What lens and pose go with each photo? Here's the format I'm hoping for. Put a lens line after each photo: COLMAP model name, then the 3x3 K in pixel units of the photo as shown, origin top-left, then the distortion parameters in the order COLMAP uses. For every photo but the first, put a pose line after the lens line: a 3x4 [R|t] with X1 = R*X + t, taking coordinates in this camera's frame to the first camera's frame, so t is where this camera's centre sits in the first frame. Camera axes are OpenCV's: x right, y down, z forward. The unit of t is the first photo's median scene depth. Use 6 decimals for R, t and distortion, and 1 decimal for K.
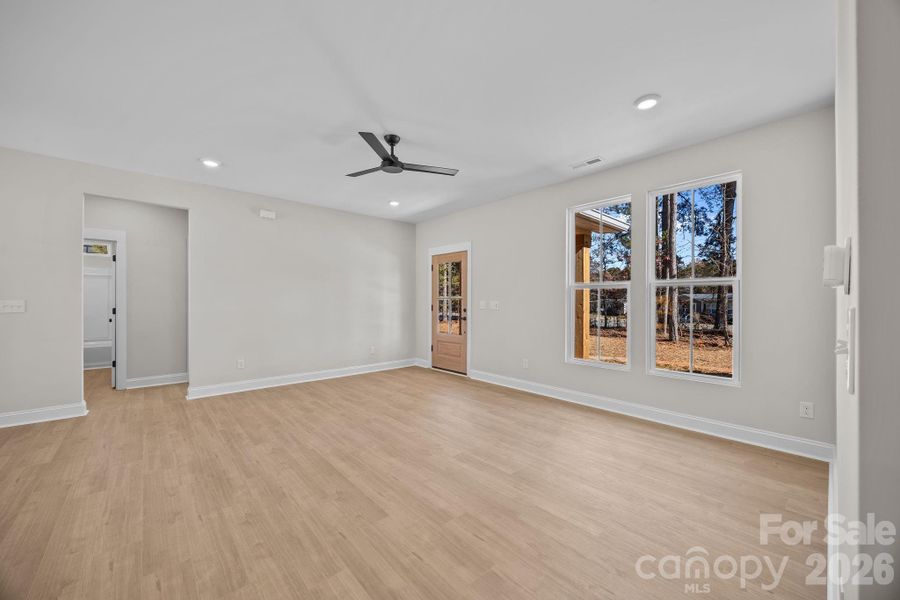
lens RADIAL K [[343.2, 0, 453.4], [0, 343.2, 301.6], [0, 0, 1]] dist [-0.000547, 0.000058]
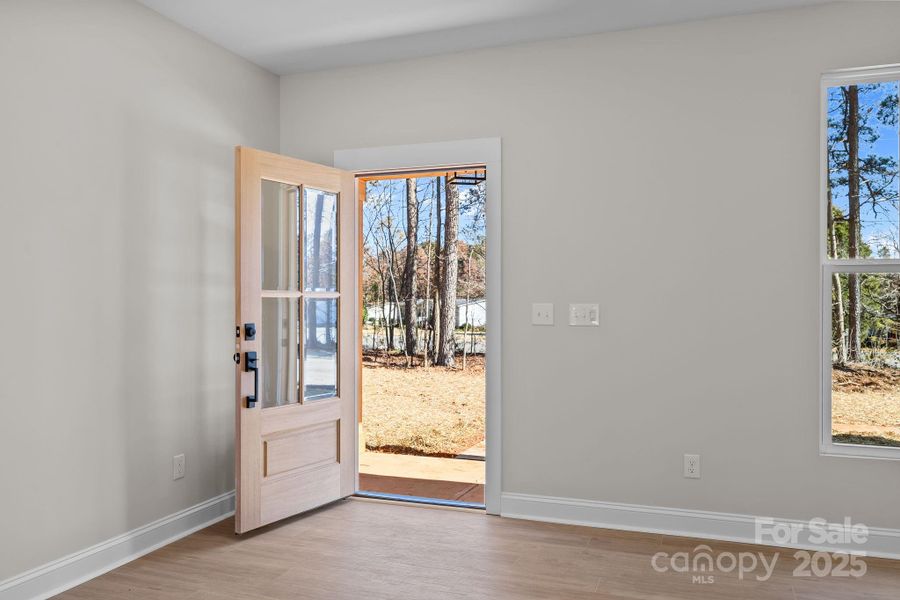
lens RADIAL K [[702.6, 0, 450.0], [0, 702.6, 300.0], [0, 0, 1]] dist [0.002180, 0.001211]
pose [[0.882257, -0.000755, 0.470768, -0.576318], [0.003570, 0.999981, -0.005086, -0.003155], [-0.470755, 0.006168, 0.882243, 0.616280]]
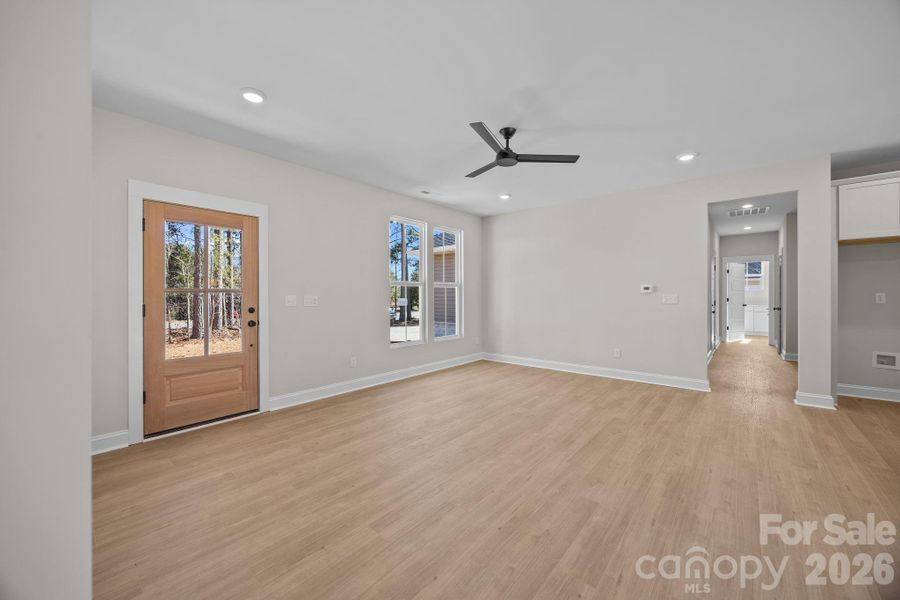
lens RADIAL K [[342.5, 0, 448.2], [0, 342.5, 297.8], [0, 0, 1]] dist [0.000532, 0.000121]
pose [[-0.122325, -0.006377, 0.992470, -1.083840], [0.004159, 0.999967, 0.006938, -0.001053], [-0.992481, 0.004977, -0.122294, 1.226595]]
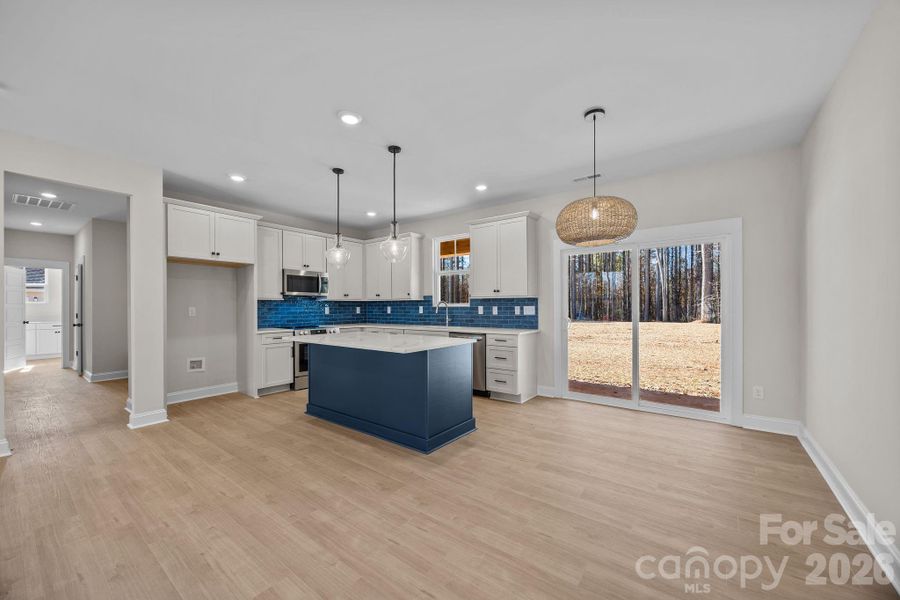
lens RADIAL K [[347.0, 0, 457.1], [0, 347.0, 305.5], [0, 0, 1]] dist [-0.001458, -0.000214]
pose [[-0.980889, 0.001717, -0.194558, -0.855676], [0.002636, 0.999987, -0.004462, -0.000640], [0.194548, -0.004890, -0.980881, 1.162538]]
